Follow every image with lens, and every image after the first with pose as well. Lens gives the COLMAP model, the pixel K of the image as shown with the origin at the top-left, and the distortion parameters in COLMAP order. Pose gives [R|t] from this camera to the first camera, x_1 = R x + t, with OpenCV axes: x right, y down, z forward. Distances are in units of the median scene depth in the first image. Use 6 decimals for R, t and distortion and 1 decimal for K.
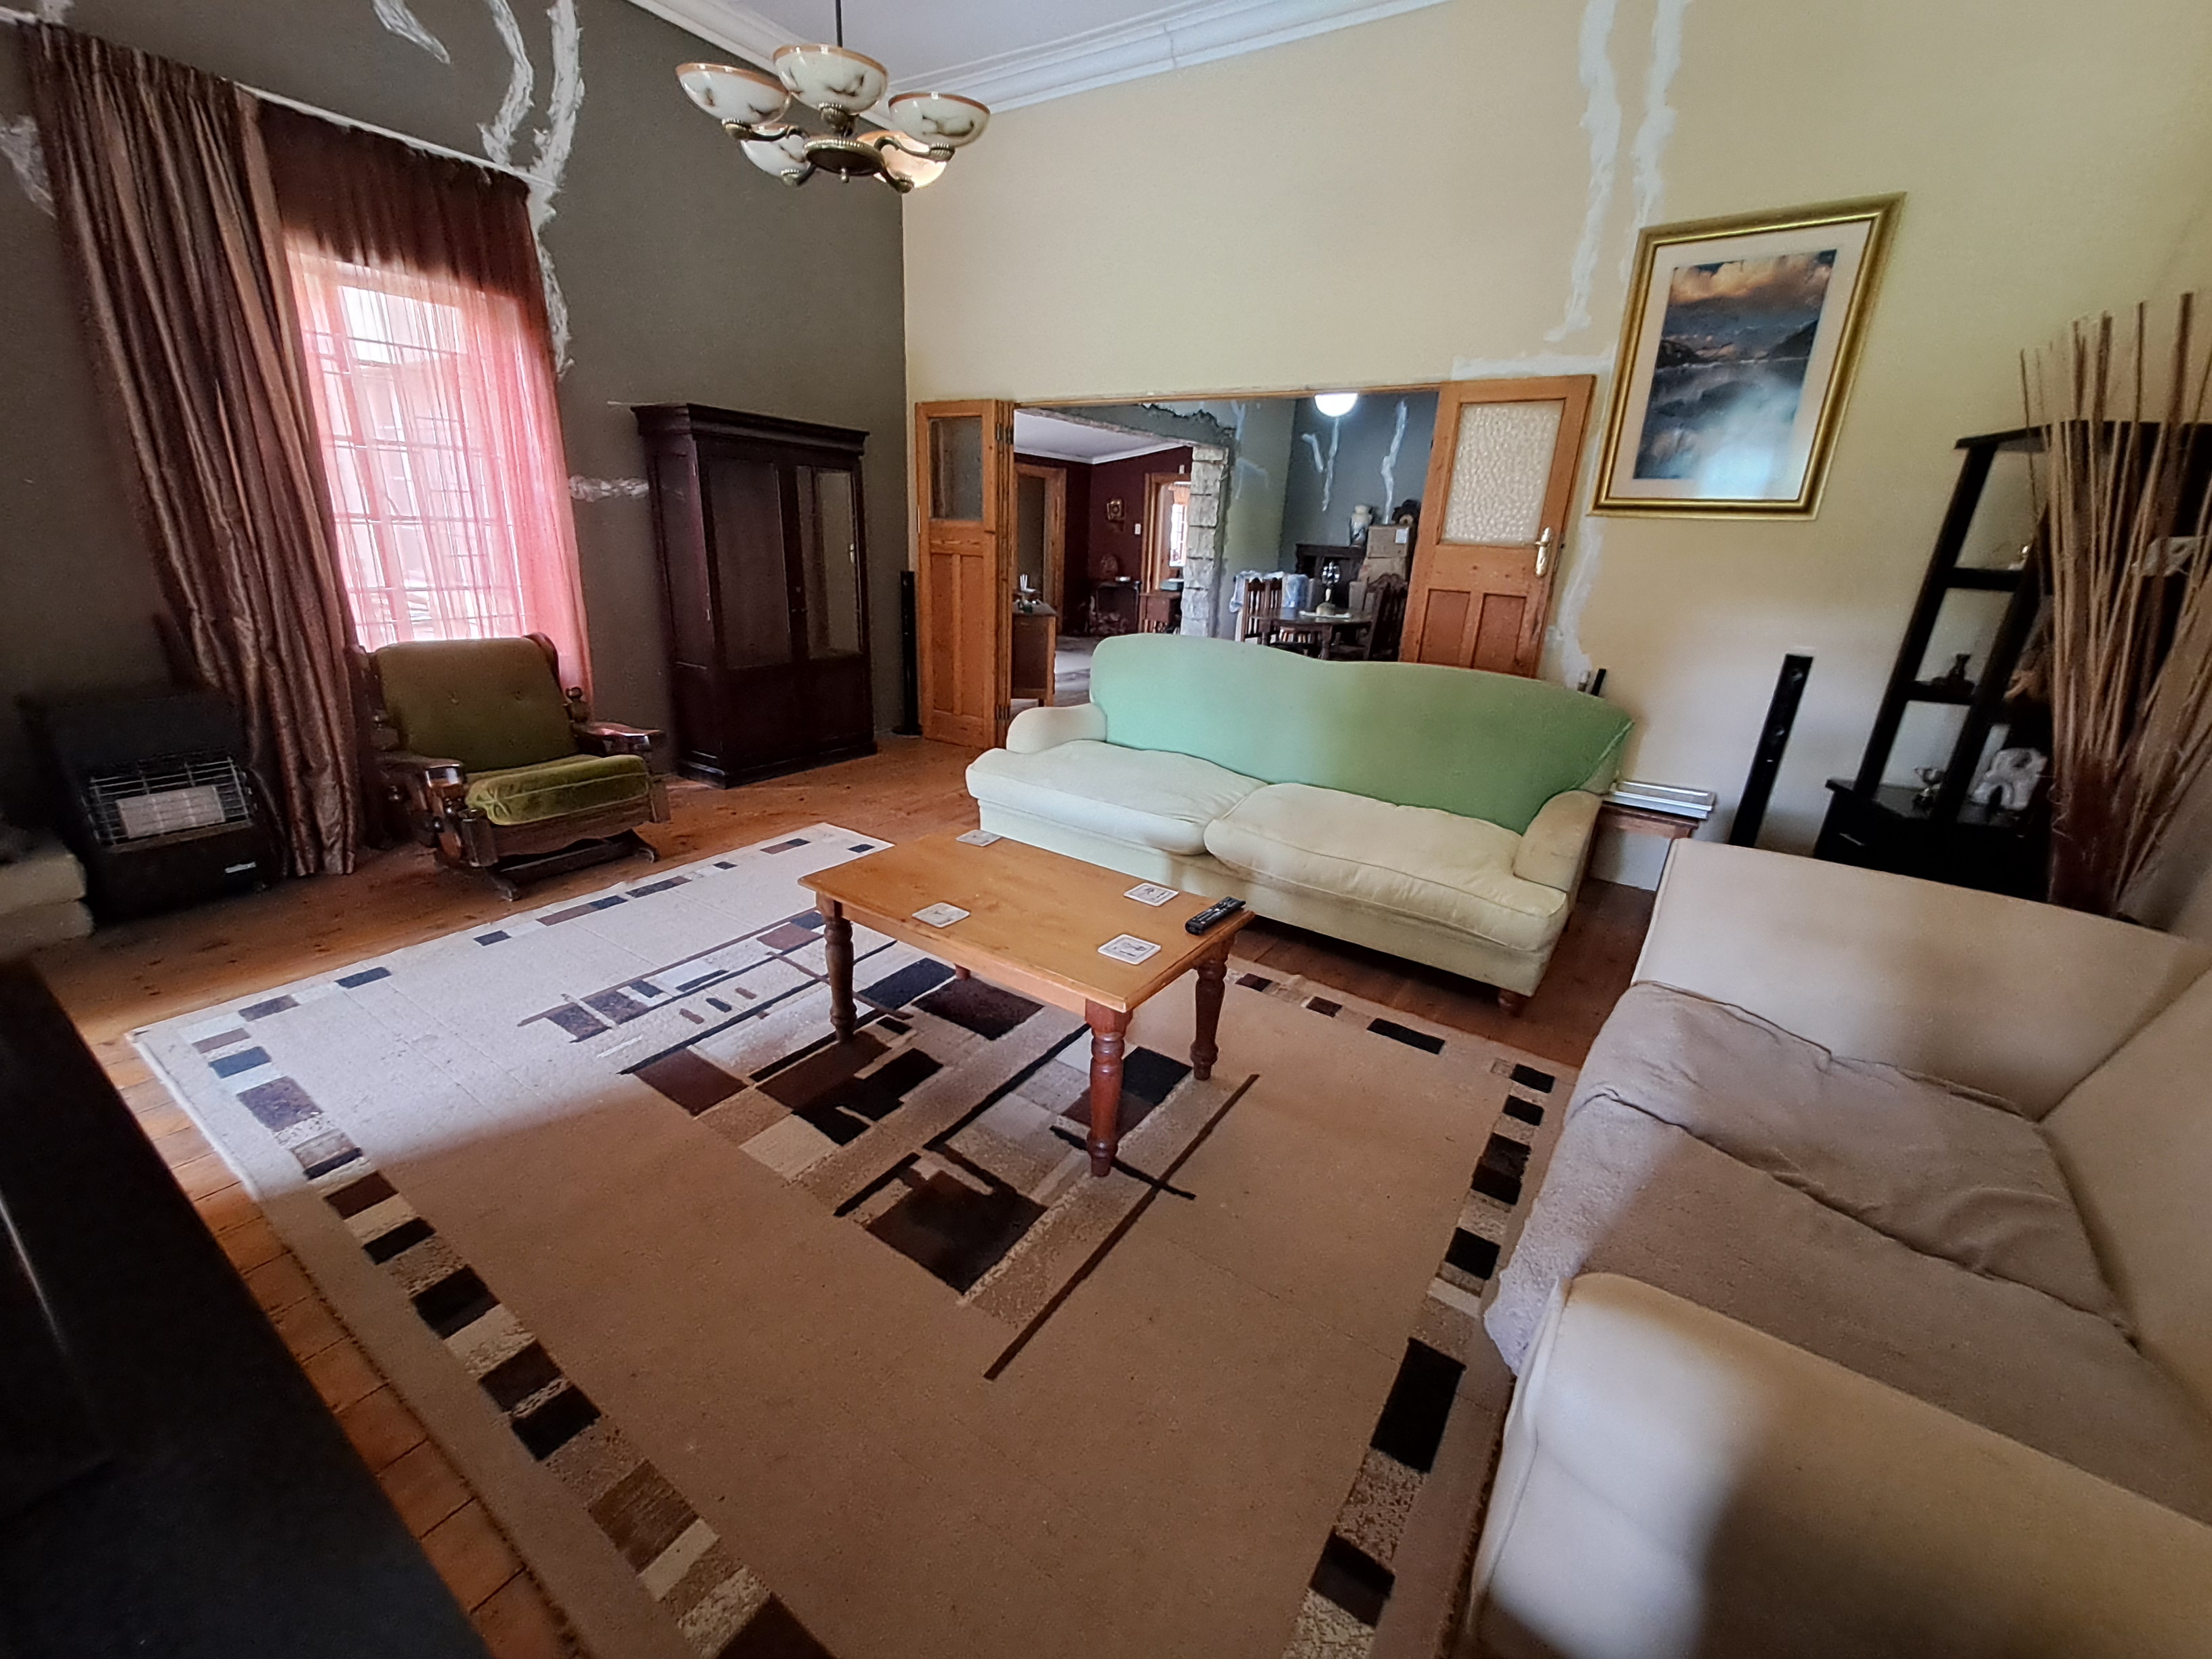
lens RADIAL K [[876.0, 0, 1113.8], [0, 876.0, 823.8], [0, 0, 1]] dist [-0.005022, 0.002956]
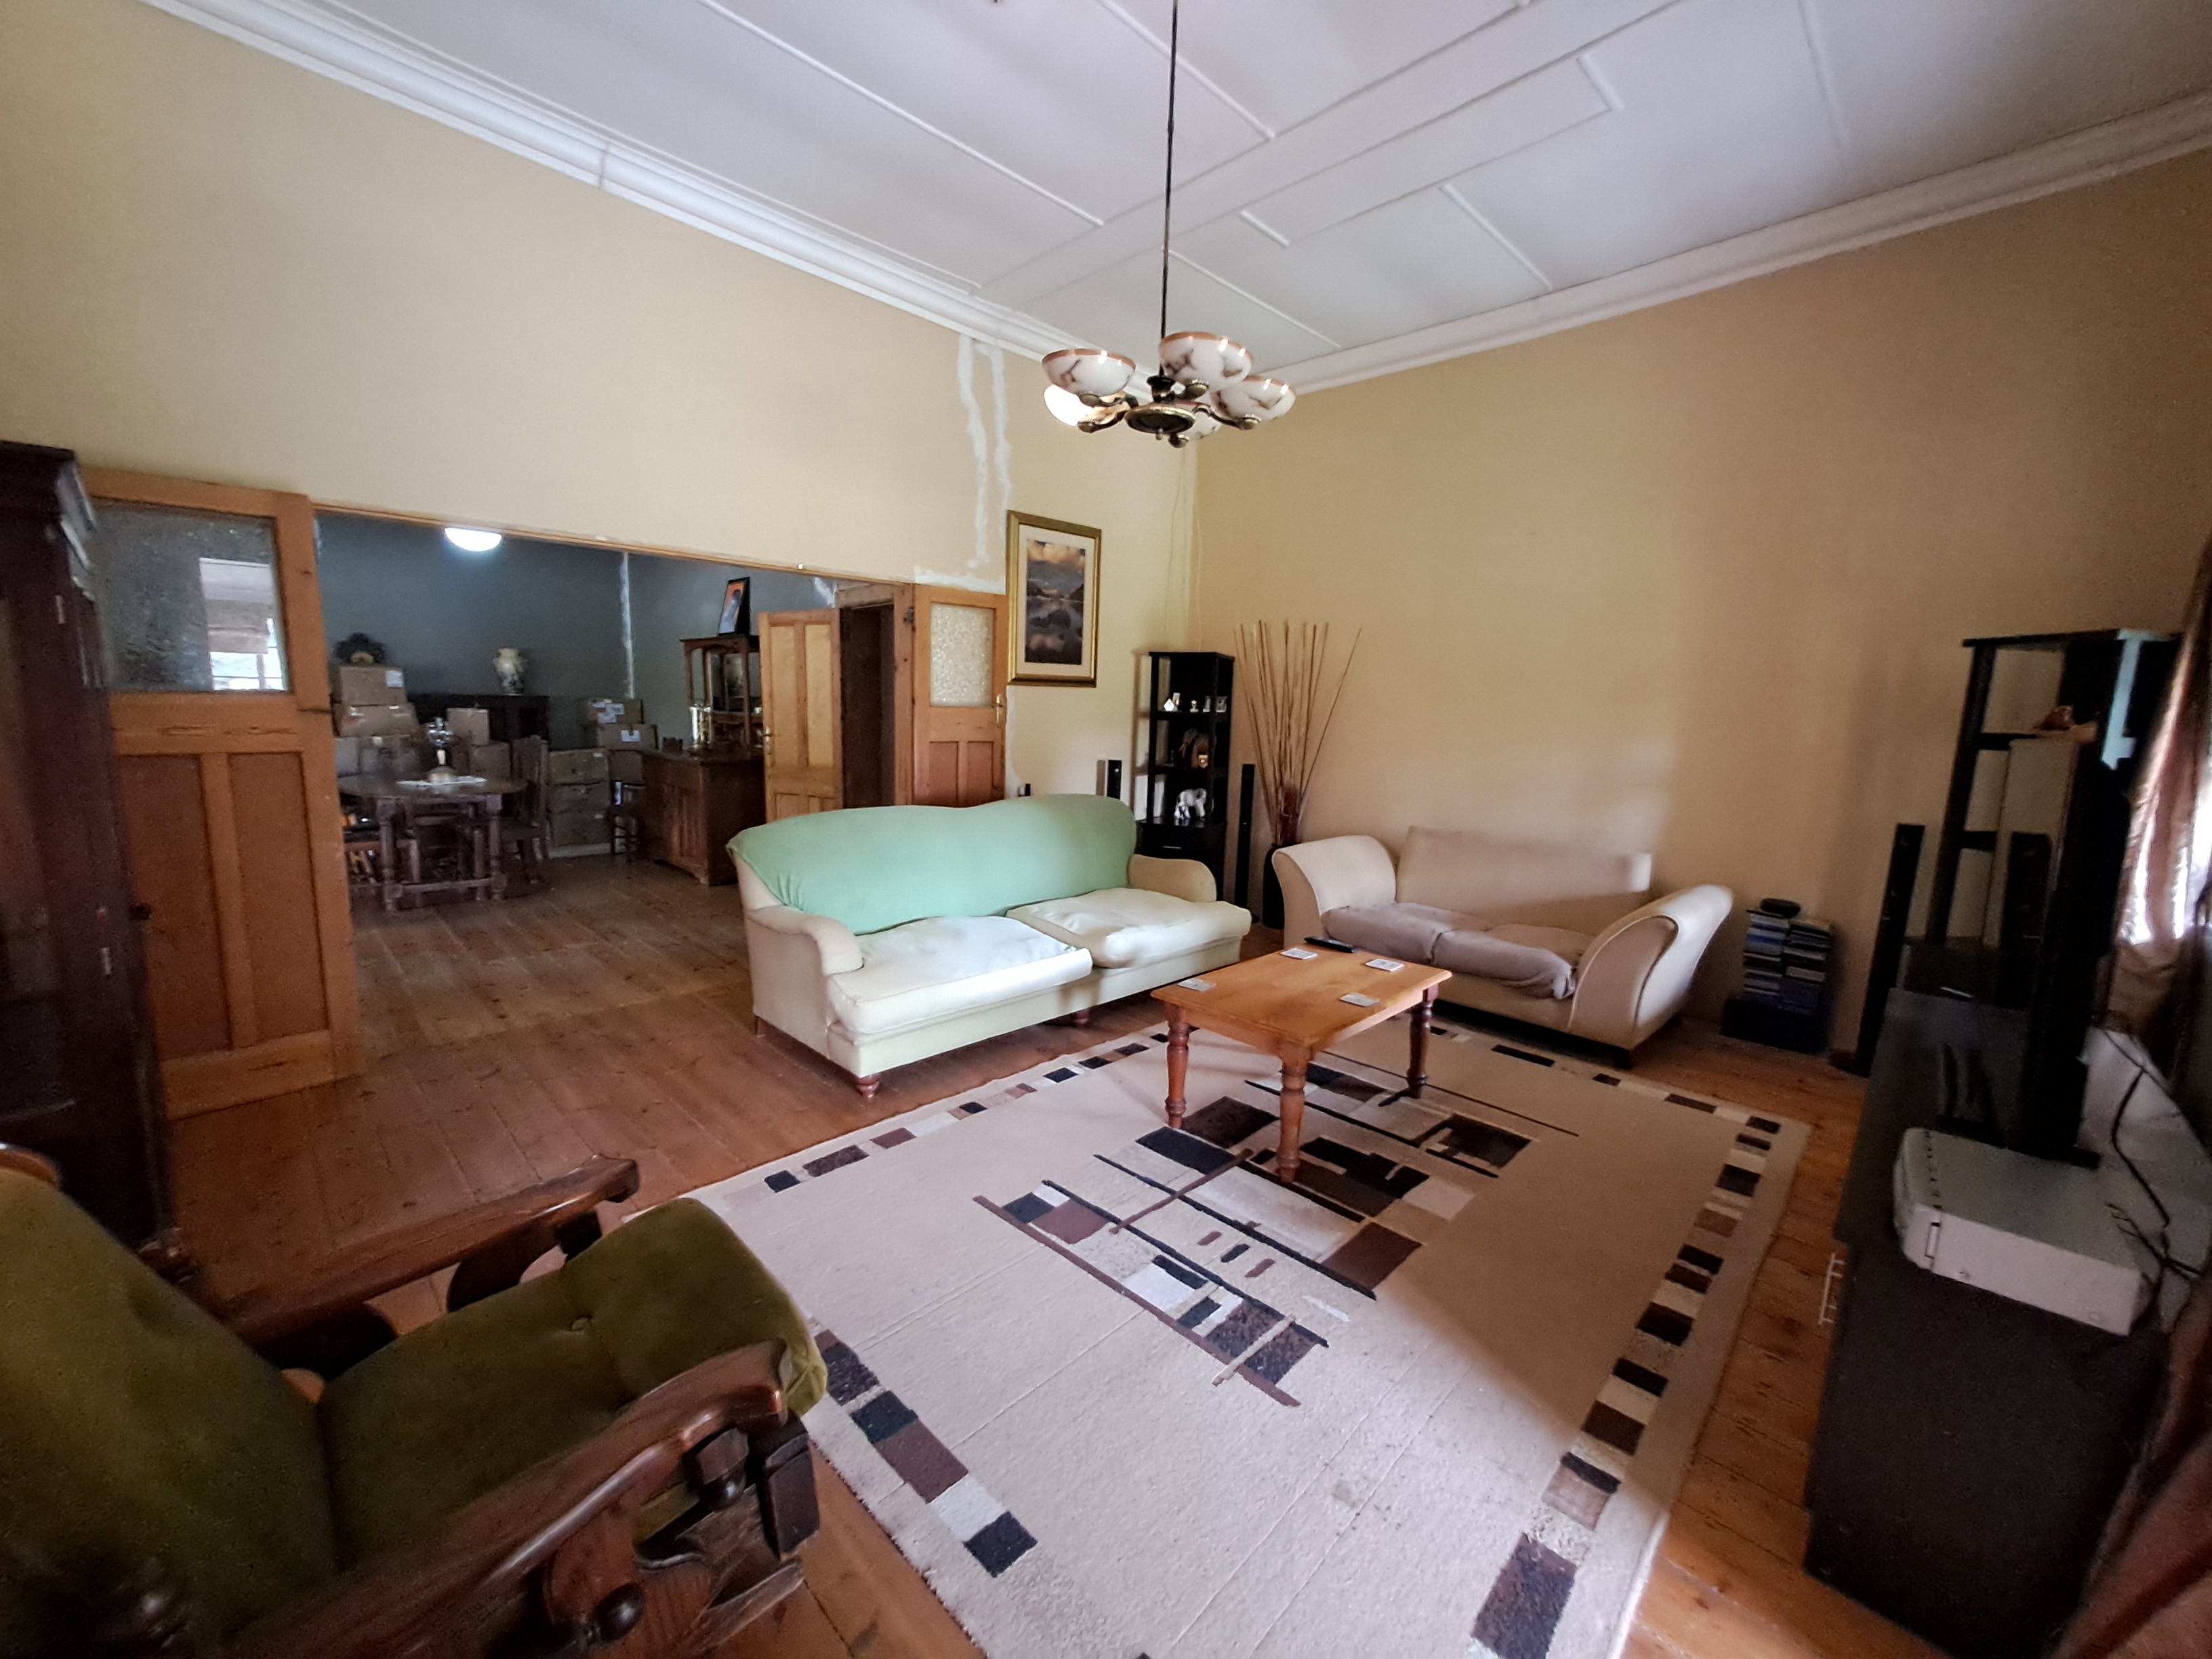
lens RADIAL K [[876.0, 0, 1117.5], [0, 876.0, 825.6], [0, 0, 1]] dist [-0.005022, 0.002956]
pose [[0.176162, -0.178102, 0.968115, -1.266673], [0.292231, 0.948619, 0.121340, -0.357024], [-0.939983, 0.261537, 0.219157, 0.797795]]
